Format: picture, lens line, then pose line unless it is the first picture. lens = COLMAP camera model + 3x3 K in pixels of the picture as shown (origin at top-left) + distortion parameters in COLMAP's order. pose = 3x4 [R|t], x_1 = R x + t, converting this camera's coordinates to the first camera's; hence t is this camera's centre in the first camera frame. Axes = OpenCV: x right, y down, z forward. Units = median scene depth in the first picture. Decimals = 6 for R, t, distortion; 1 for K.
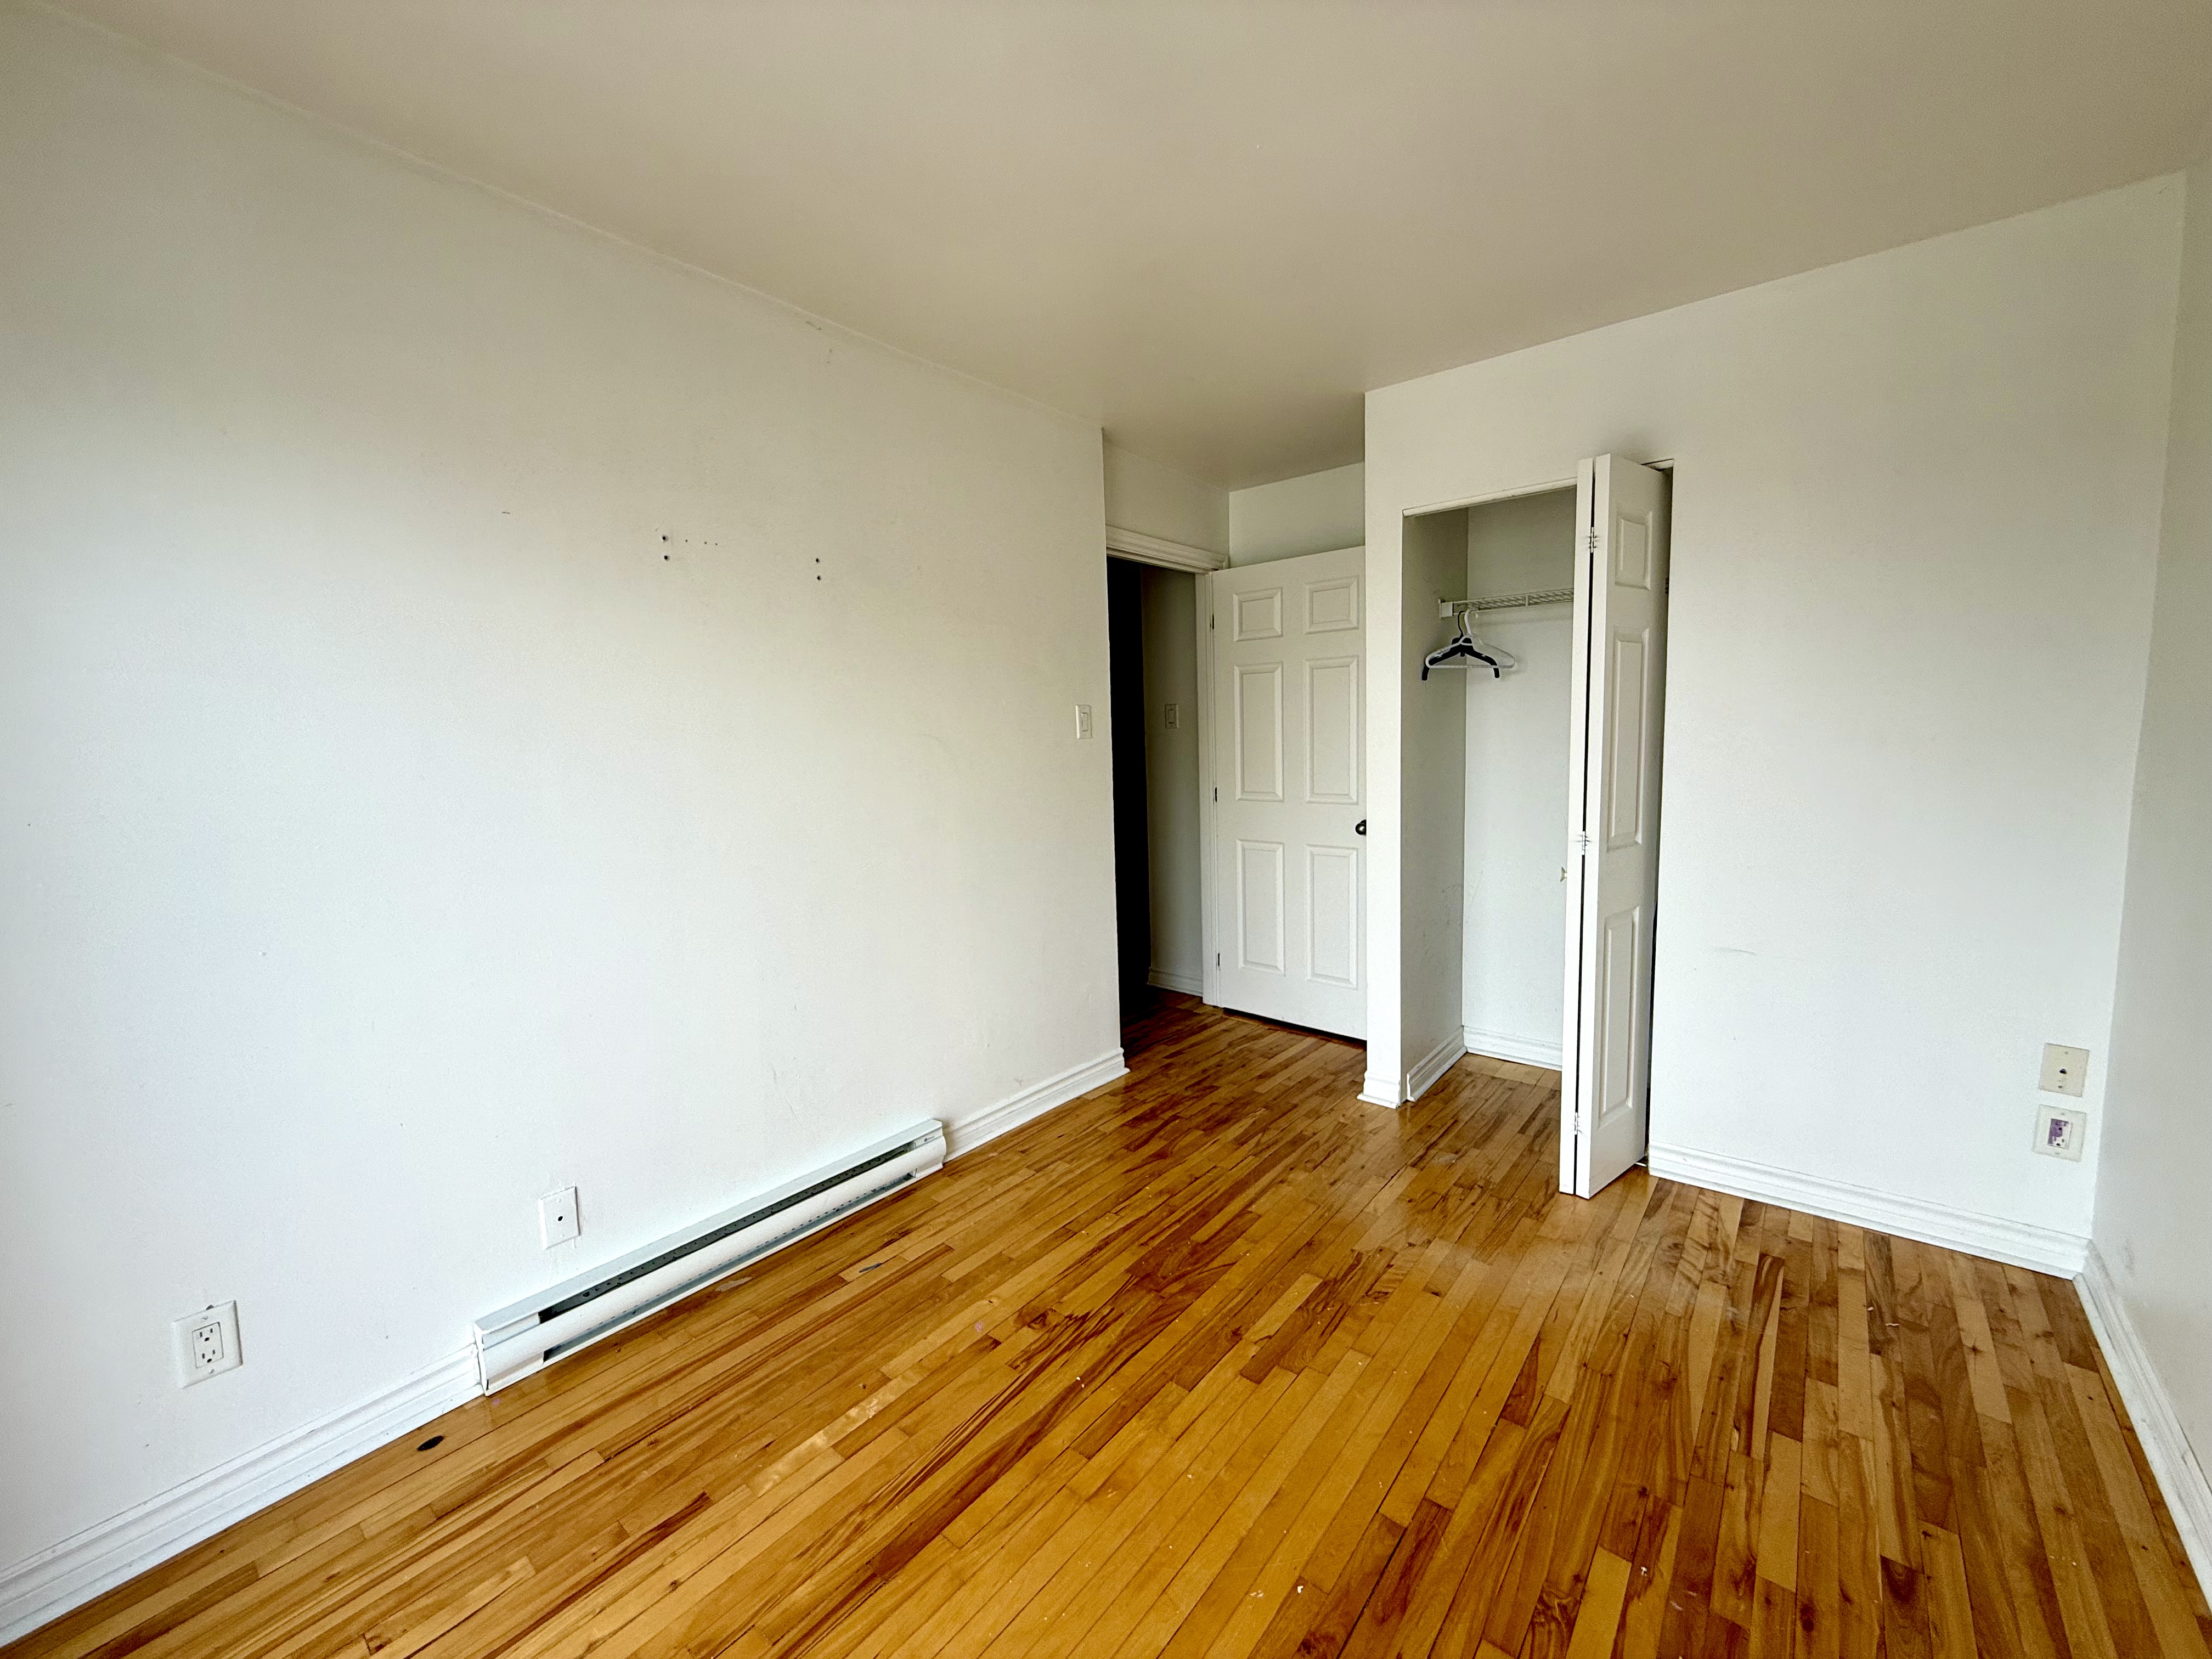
lens RADIAL K [[887.0, 0, 1099.5], [0, 887.0, 826.4], [0, 0, 1]] dist [-0.000685, 0.000057]
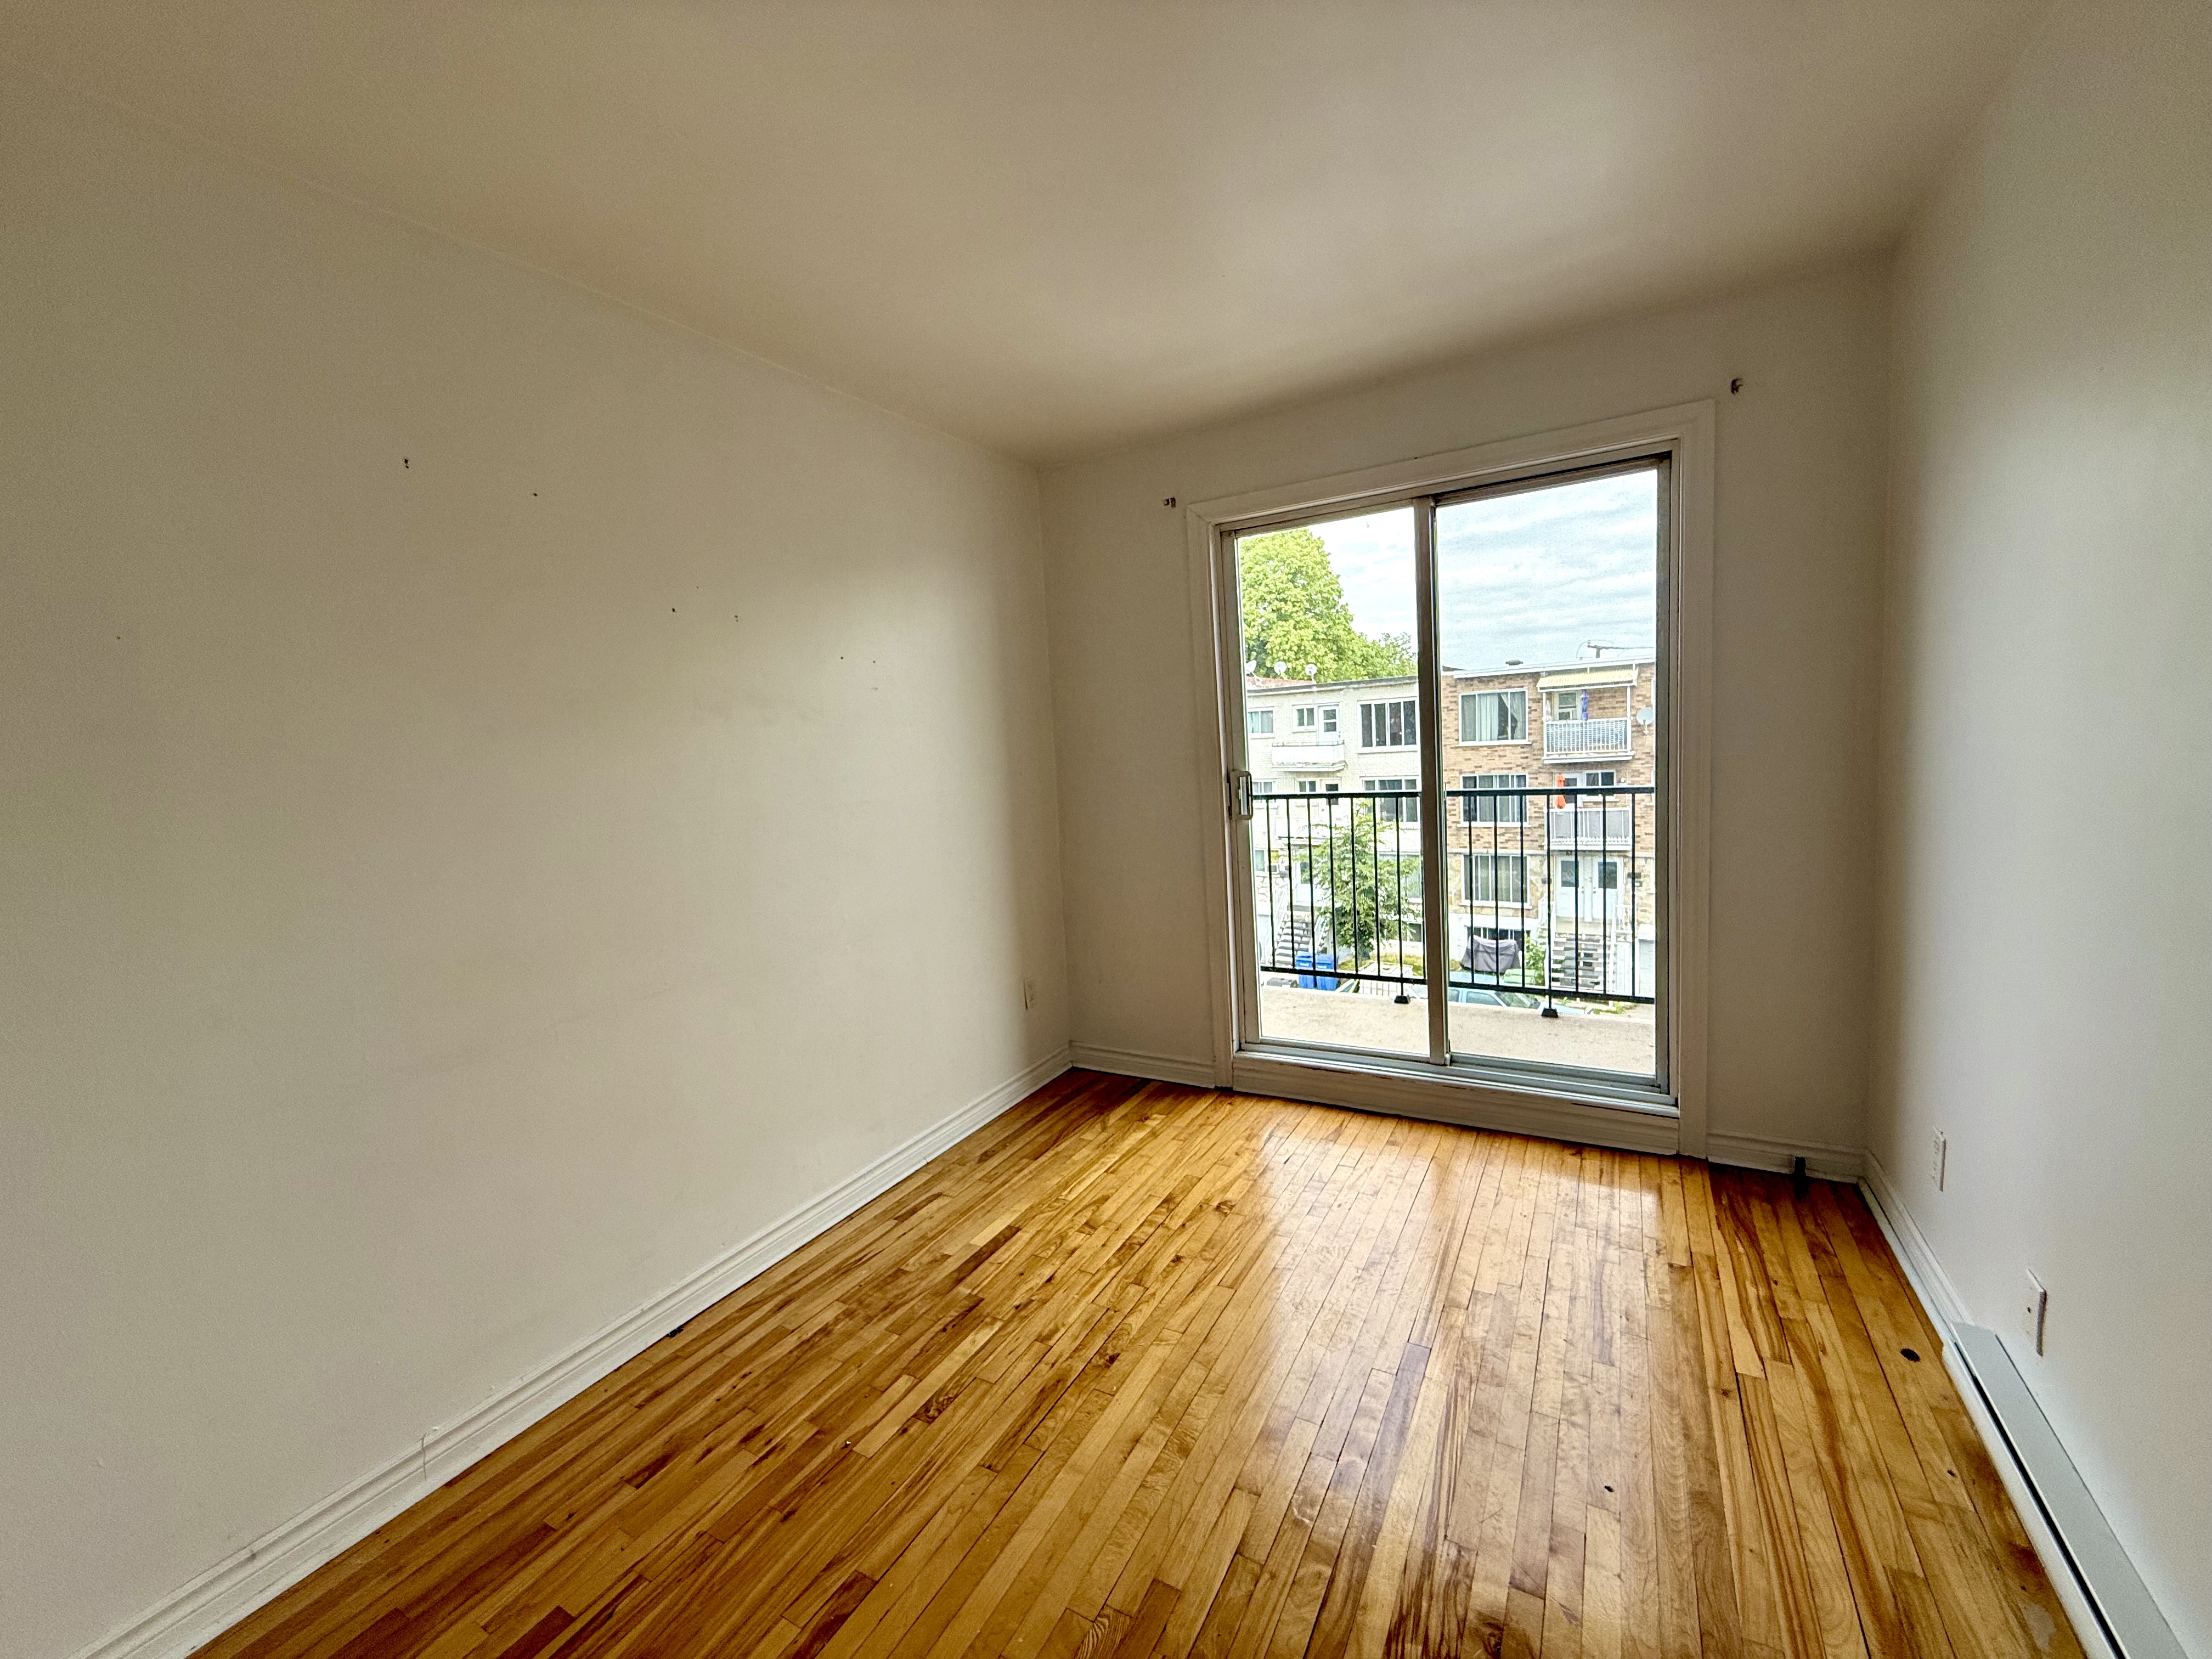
lens RADIAL K [[887.0, 0, 1099.5], [0, 887.0, 826.4], [0, 0, 1]] dist [-0.000685, 0.000057]
pose [[-0.983032, 0.104386, -0.150838, 0.366706], [0.071950, 0.975819, 0.206401, -0.265579], [0.168736, 0.192046, -0.966771, 2.166398]]
